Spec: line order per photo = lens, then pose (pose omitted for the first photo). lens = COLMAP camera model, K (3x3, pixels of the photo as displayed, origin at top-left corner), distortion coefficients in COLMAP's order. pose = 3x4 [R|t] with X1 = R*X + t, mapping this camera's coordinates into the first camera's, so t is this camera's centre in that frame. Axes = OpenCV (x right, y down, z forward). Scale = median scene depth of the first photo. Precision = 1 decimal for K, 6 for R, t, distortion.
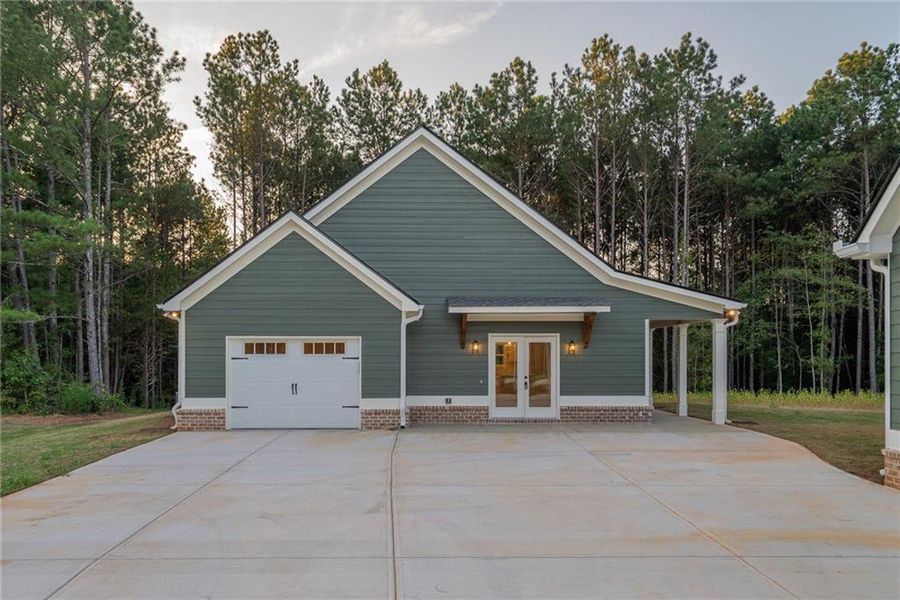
lens RADIAL K [[601.4, 0, 441.2], [0, 601.4, 355.4], [0, 0, 1]] dist [0.021807, -0.007932]
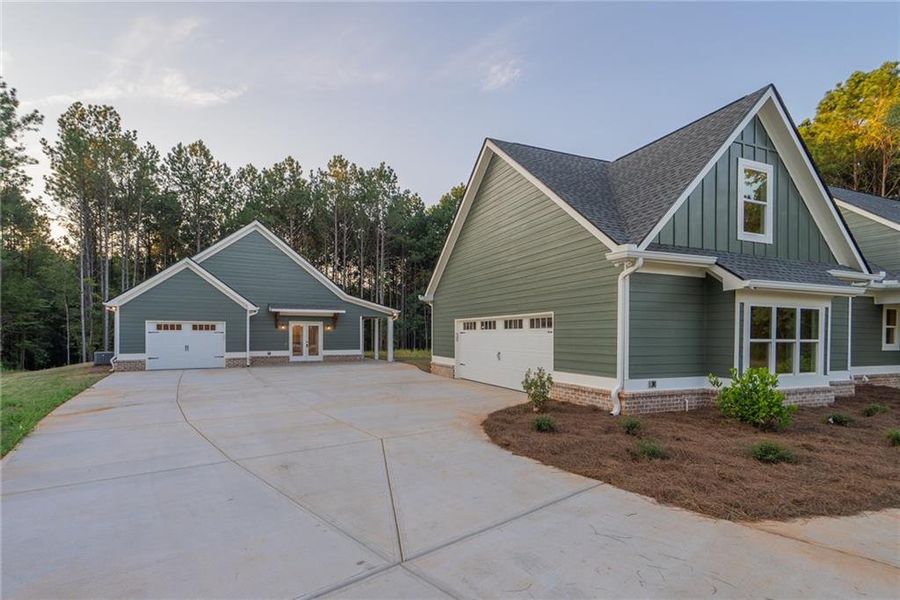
lens RADIAL K [[405.3, 0, 410.8], [0, 405.3, 333.9], [0, 0, 1]] dist [0.000813, 0.002009]
pose [[0.902475, 0.004219, 0.430722, -0.057836], [-0.005262, 0.999985, 0.001231, 0.001468], [-0.430711, -0.003378, 0.902484, -0.181886]]
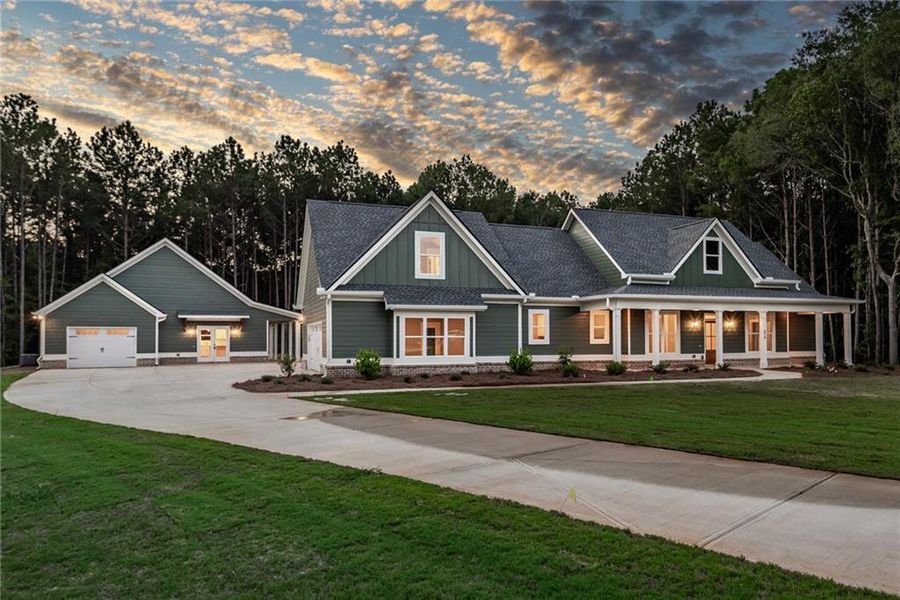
lens RADIAL K [[601.4, 0, 464.0], [0, 601.4, 326.6], [0, 0, 1]] dist [0.021807, -0.007932]
pose [[0.900231, 0.004538, 0.435389, -0.003746], [0.003730, 0.999829, -0.018134, 0.005173], [-0.435397, 0.017949, 0.900060, -0.615996]]
